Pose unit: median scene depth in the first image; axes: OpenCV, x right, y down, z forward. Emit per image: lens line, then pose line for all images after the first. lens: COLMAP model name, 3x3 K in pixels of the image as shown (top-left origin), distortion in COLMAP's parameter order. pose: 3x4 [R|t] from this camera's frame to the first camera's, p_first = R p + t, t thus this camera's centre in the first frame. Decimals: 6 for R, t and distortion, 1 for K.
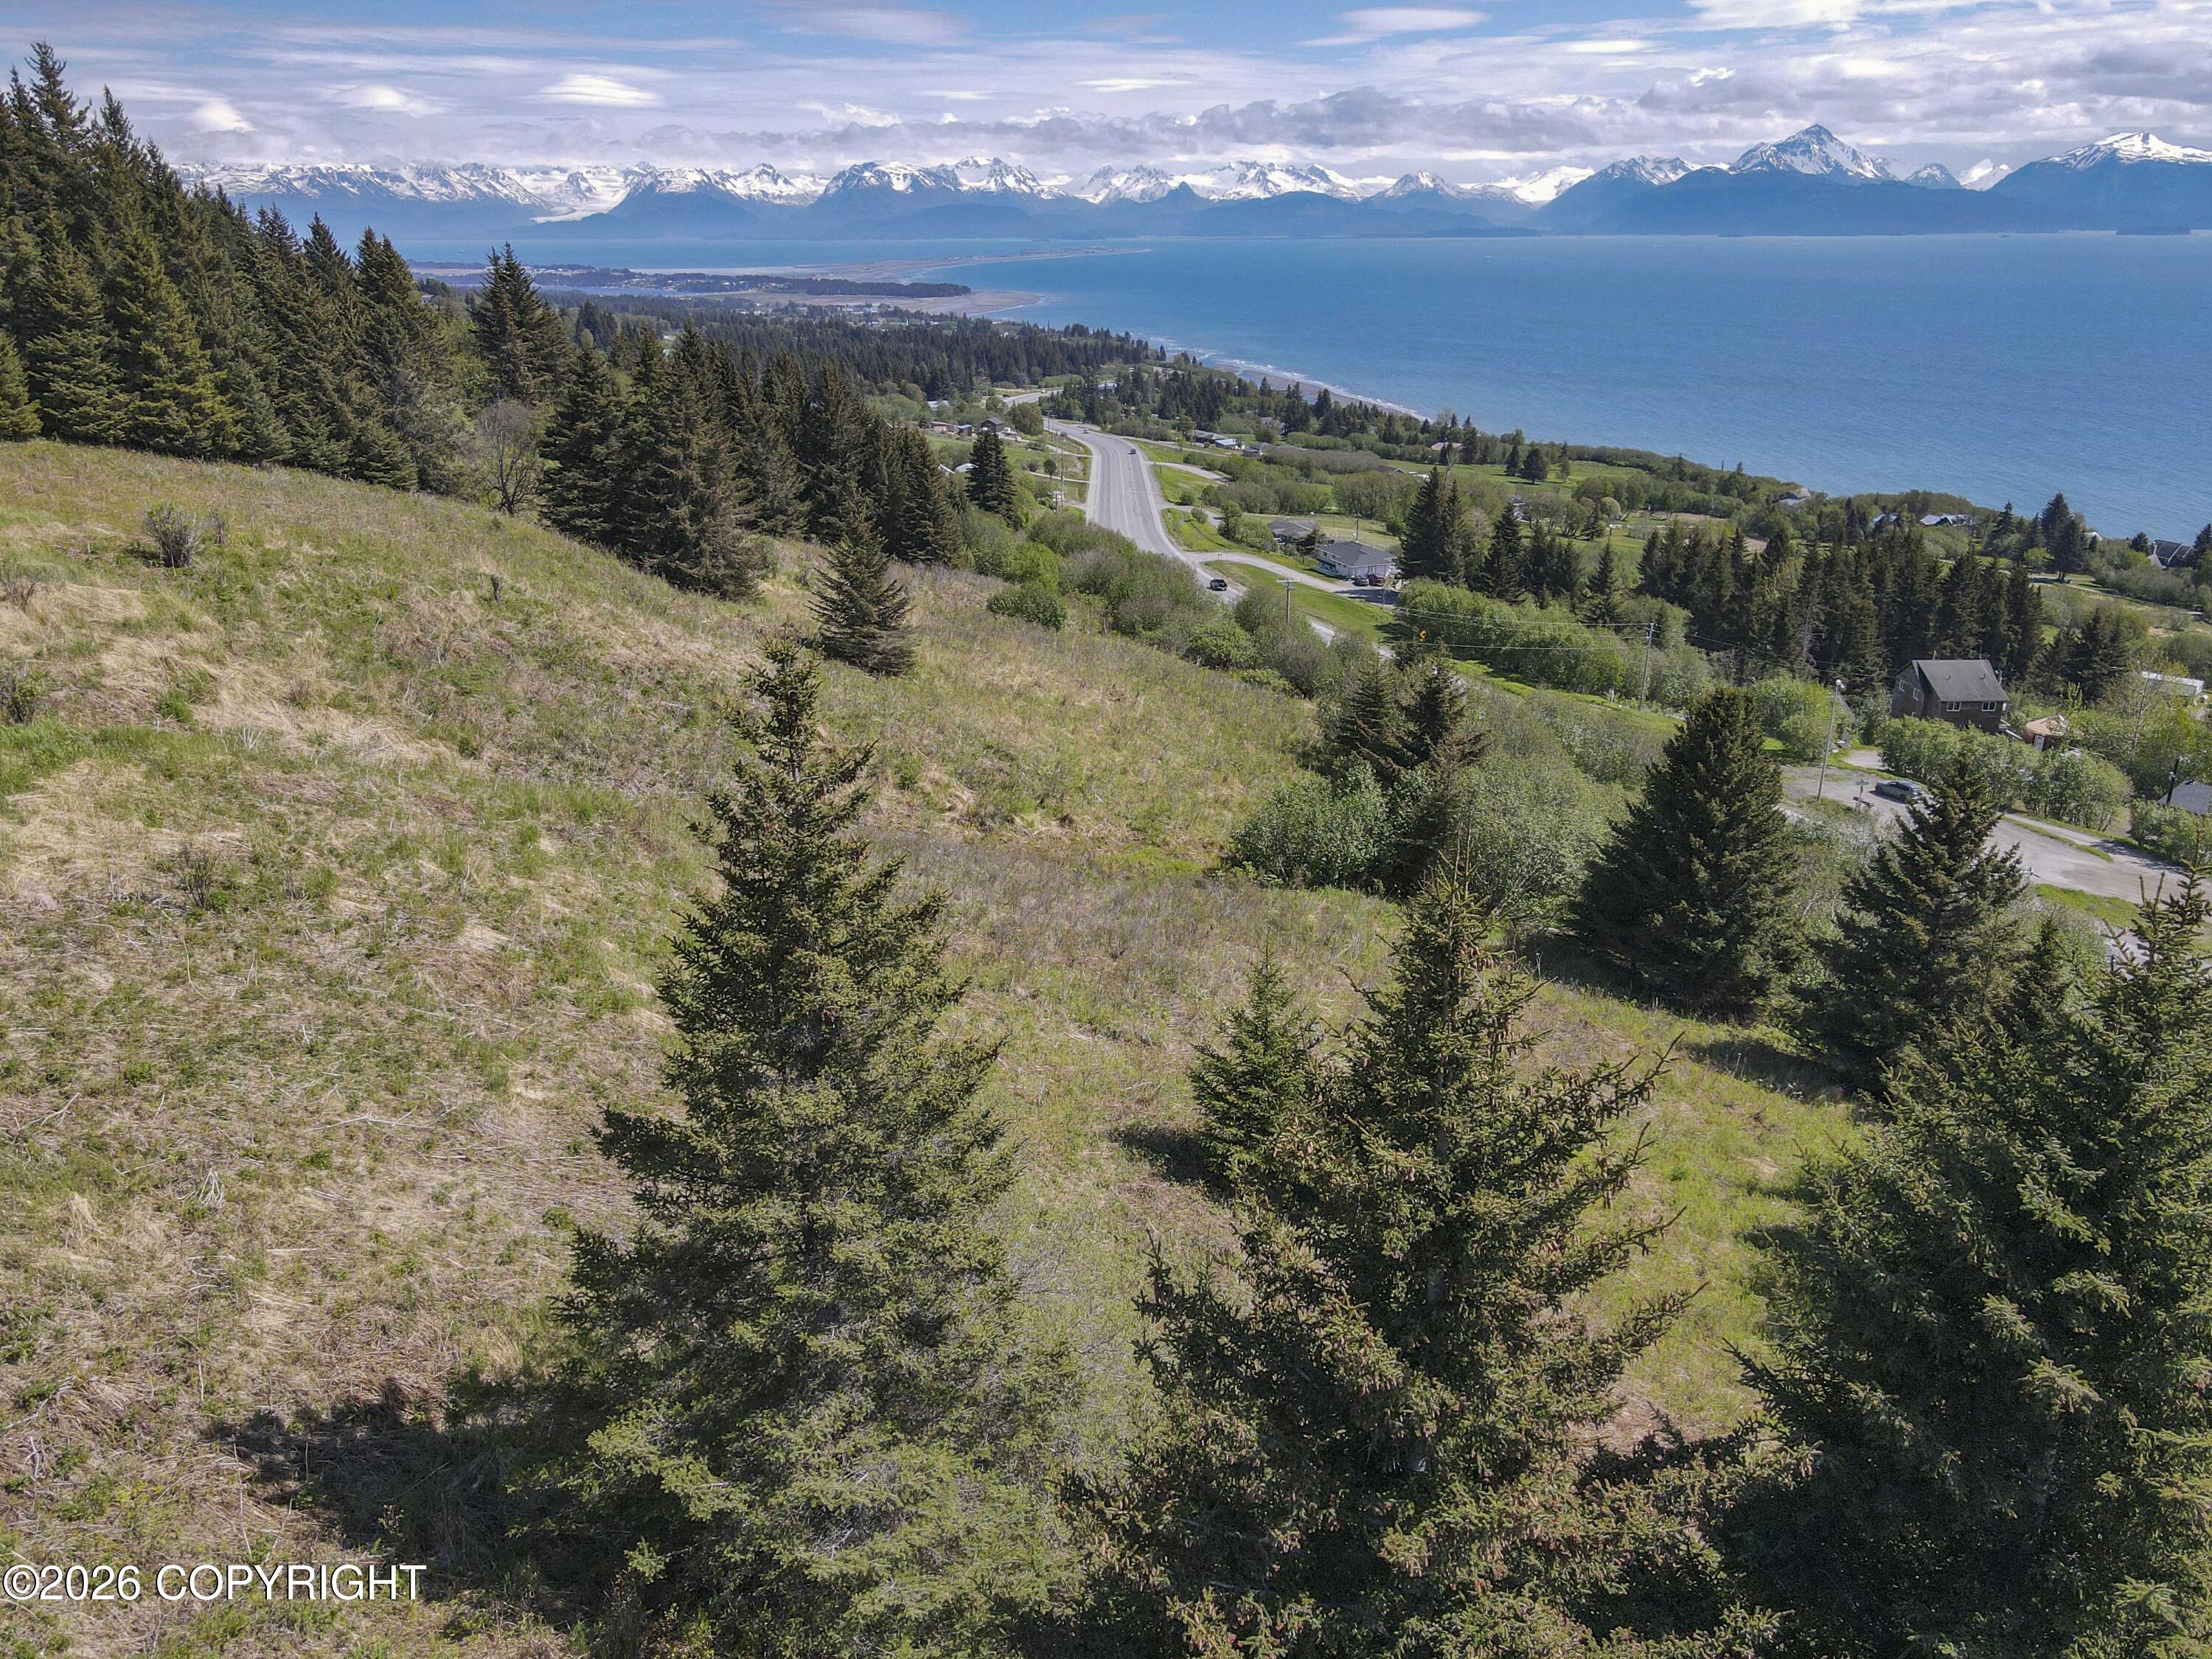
lens RADIAL K [[1605.5, 0, 1115.9], [0, 1605.5, 823.8], [0, 0, 1]] dist [0.003104, 0.010558]
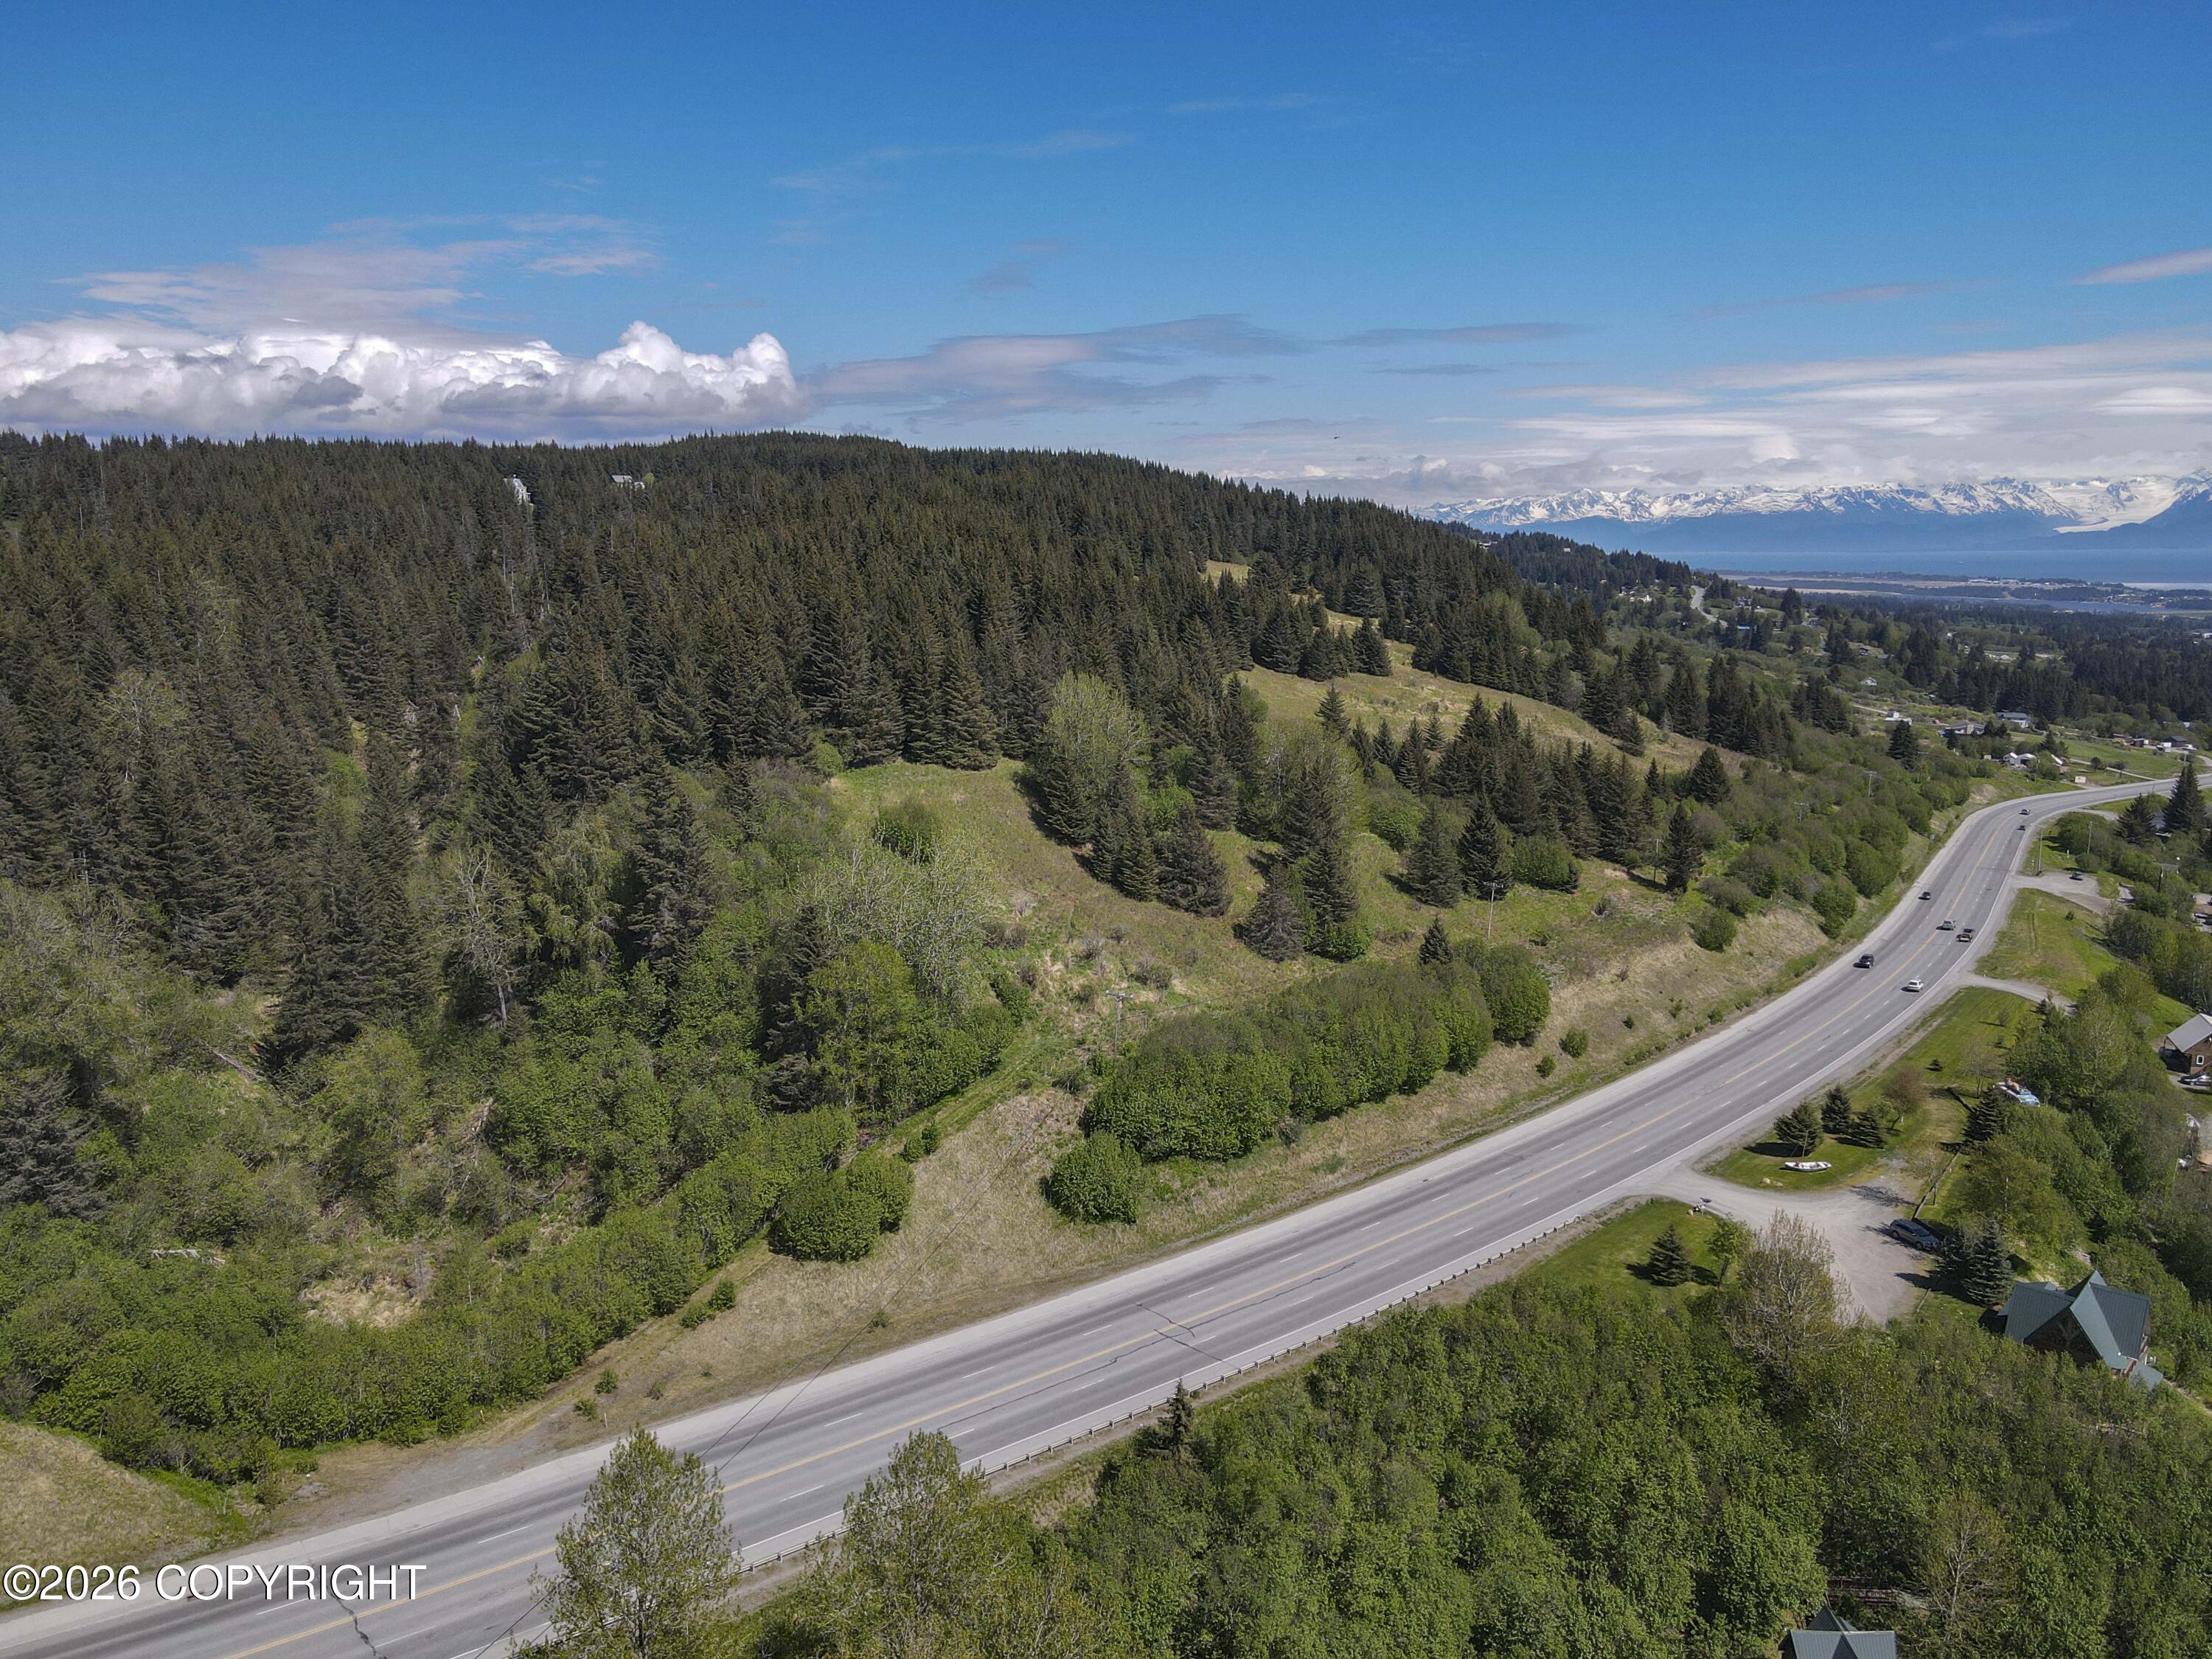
lens RADIAL K [[1622.4, 0, 1110.4], [0, 1622.4, 853.4], [0, 0, 1]] dist [-0.015794, 0.056783]
pose [[0.654814, 0.145559, -0.741641, 0.808014], [-0.261838, 0.964200, -0.041944, 0.259399], [0.708985, 0.221655, 0.669484, -1.024387]]
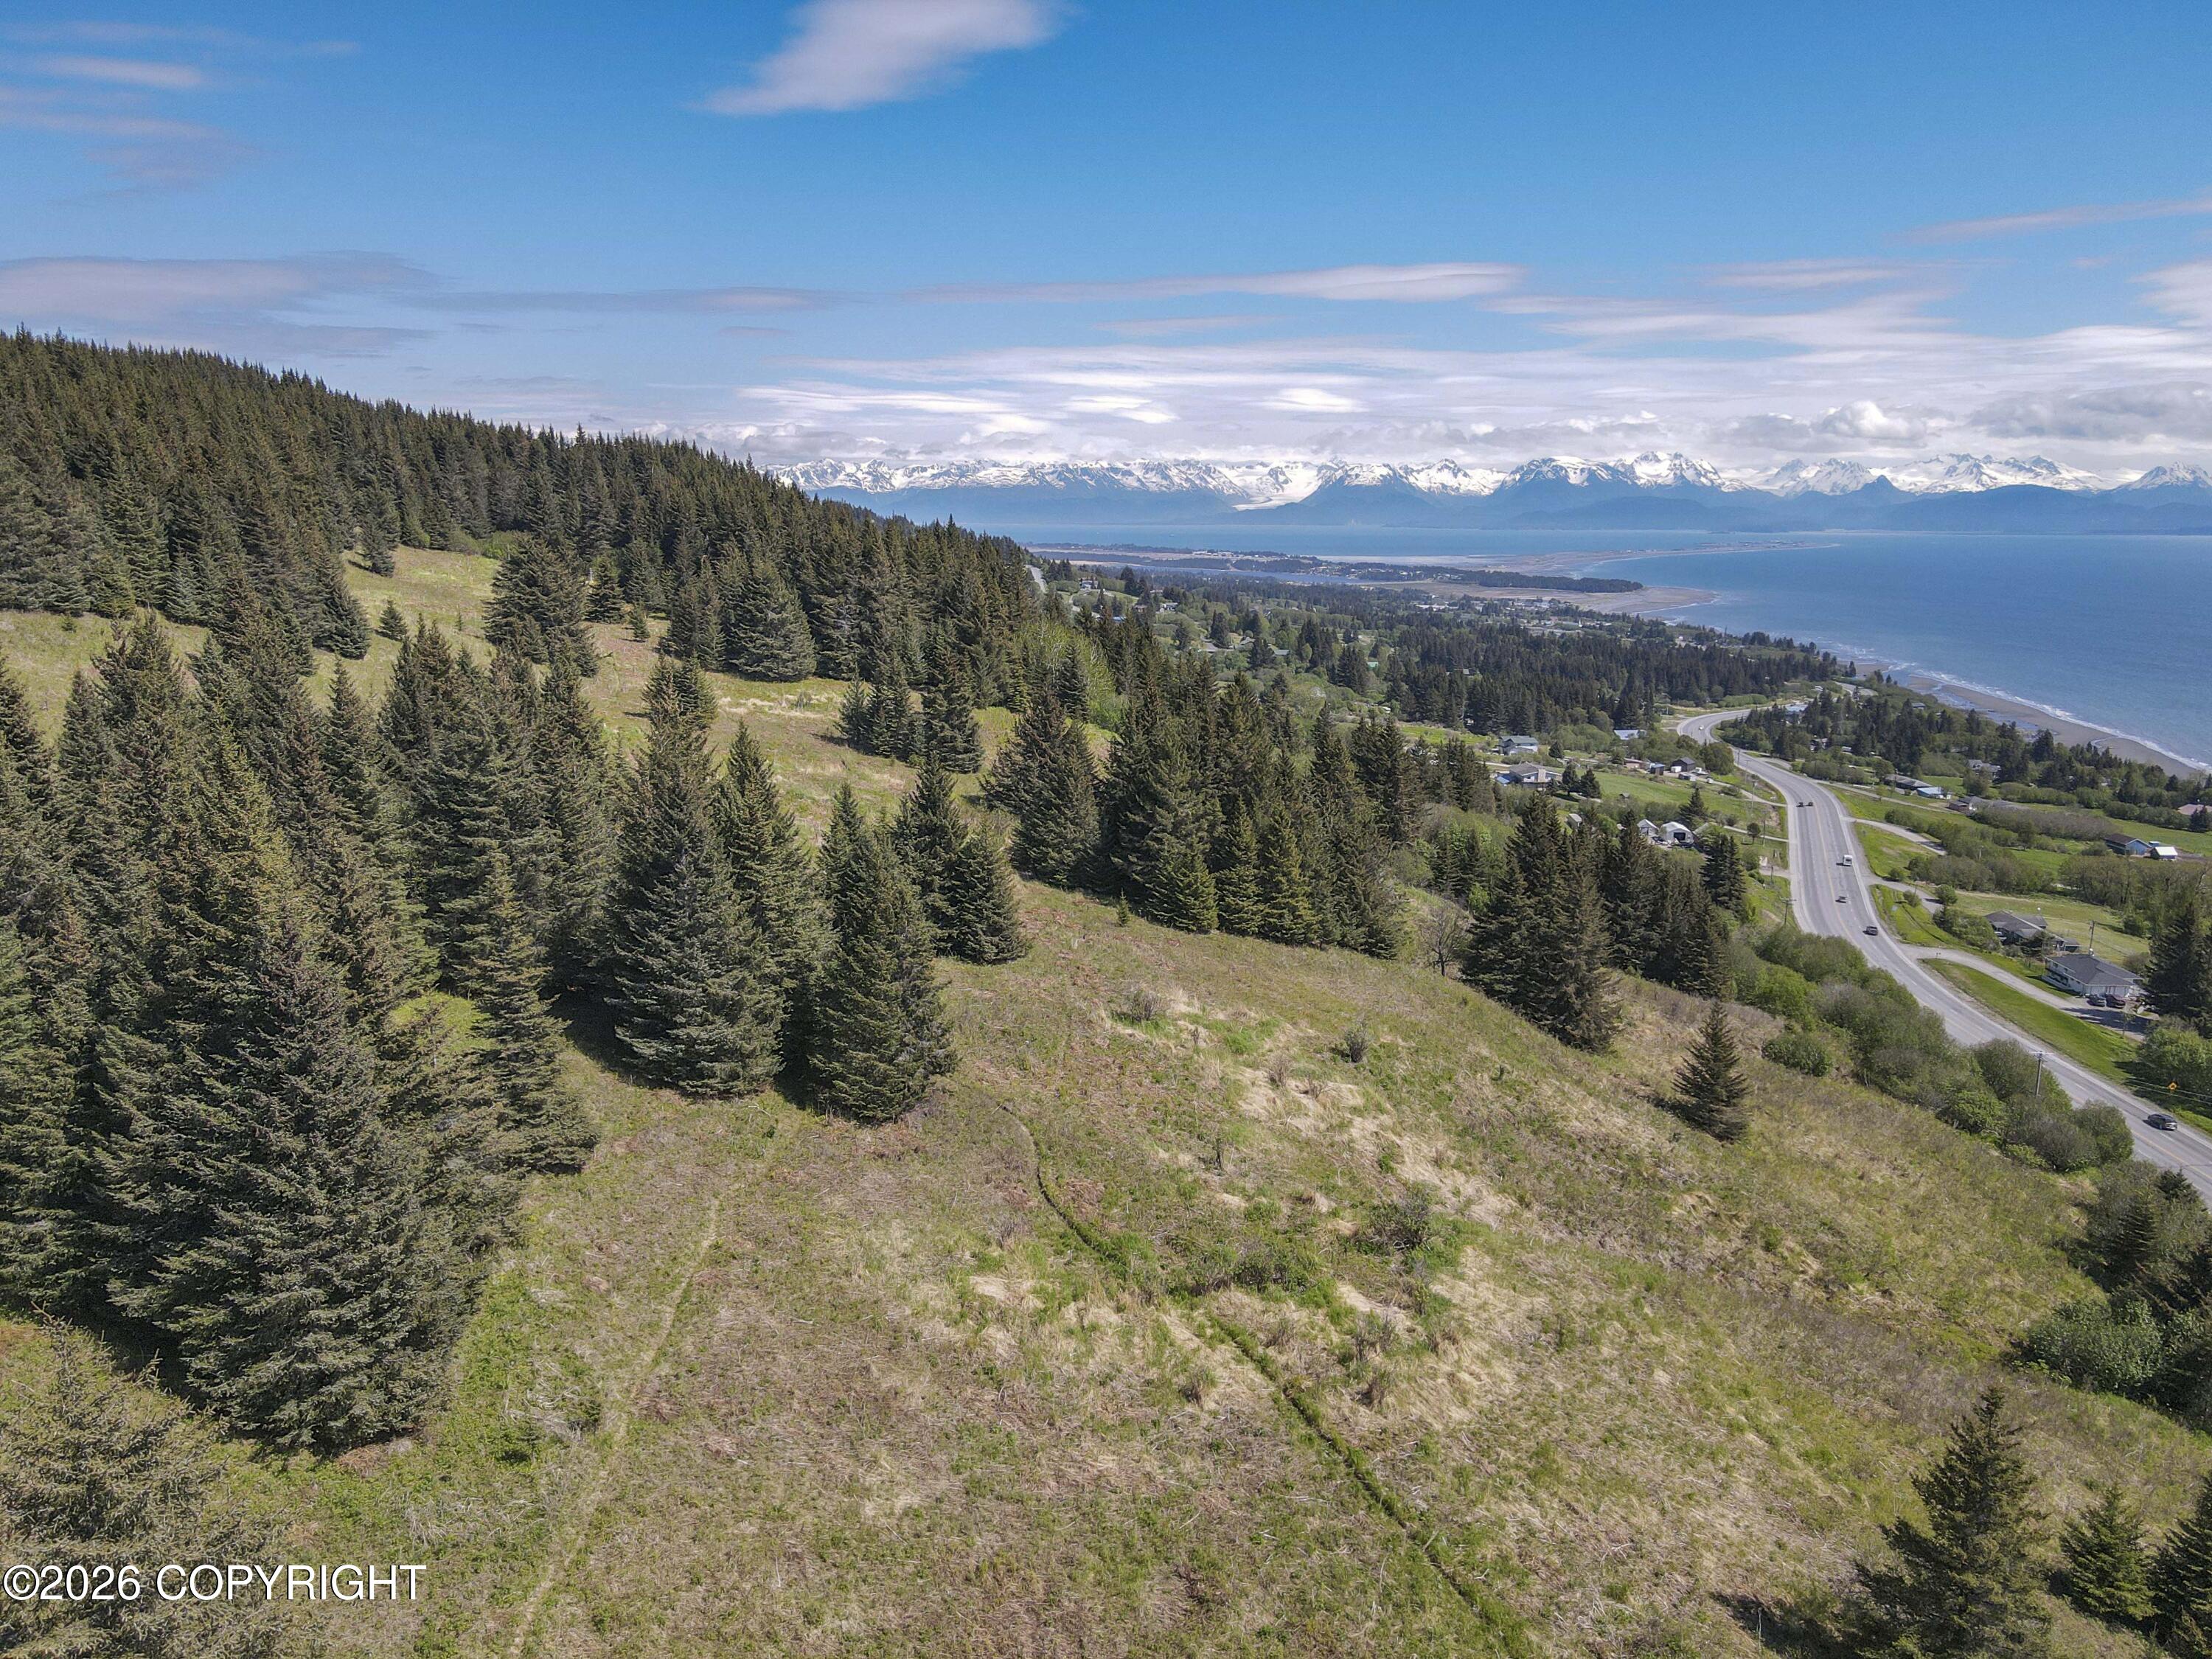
lens RADIAL K [[1598.4, 0, 1110.3], [0, 1598.4, 822.8], [0, 0, 1]] dist [-0.001870, 0.035448]
pose [[0.921026, 0.087064, -0.379645, -0.054596], [-0.147504, 0.980066, -0.133090, -0.040467], [0.360490, 0.178579, 0.915509, -0.205780]]
